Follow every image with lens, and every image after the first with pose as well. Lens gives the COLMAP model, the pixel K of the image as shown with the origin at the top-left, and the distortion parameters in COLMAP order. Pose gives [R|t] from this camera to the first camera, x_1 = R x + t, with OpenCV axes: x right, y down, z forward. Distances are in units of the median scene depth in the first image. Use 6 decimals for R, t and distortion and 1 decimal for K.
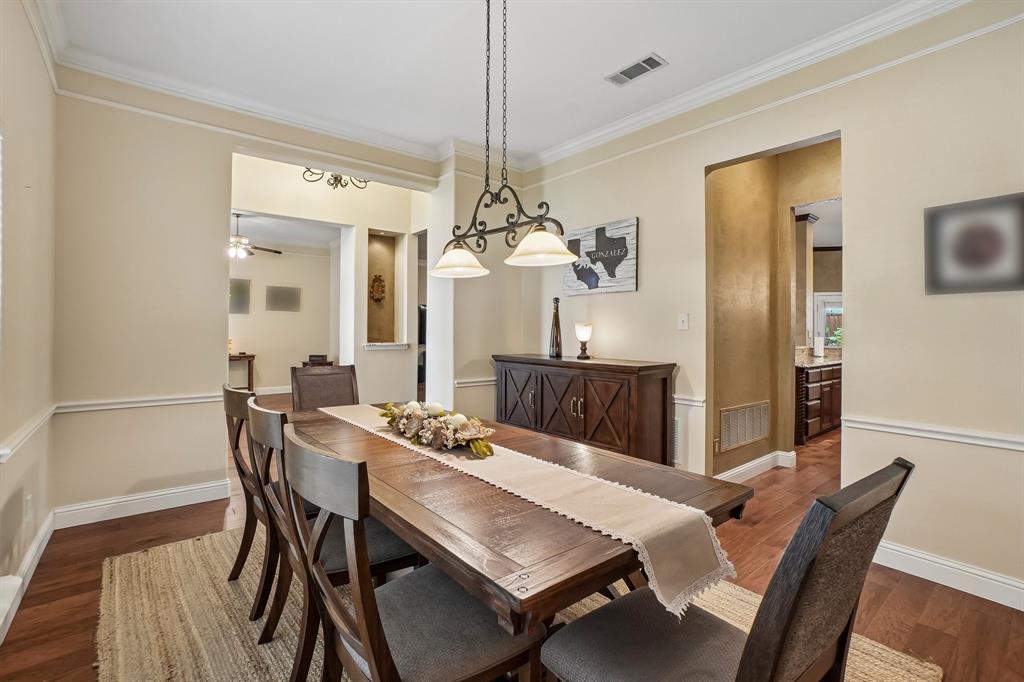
lens RADIAL K [[469.2, 0, 502.0], [0, 469.2, 330.8], [0, 0, 1]] dist [-0.027909, 0.000580]
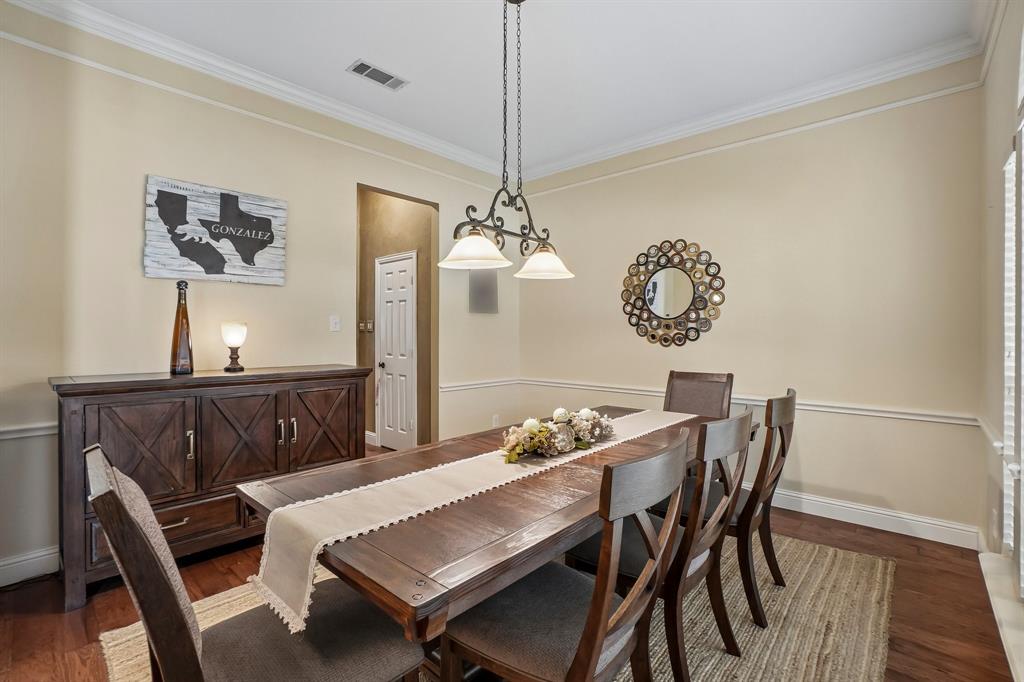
lens RADIAL K [[469.2, 0, 502.0], [0, 469.2, 330.8], [0, 0, 1]] dist [-0.027909, 0.000580]
pose [[-0.132229, 0.000796, 0.991219, -0.905804], [-0.002859, 0.999995, -0.001185, -0.004445], [-0.991215, -0.002991, -0.132226, 1.040150]]
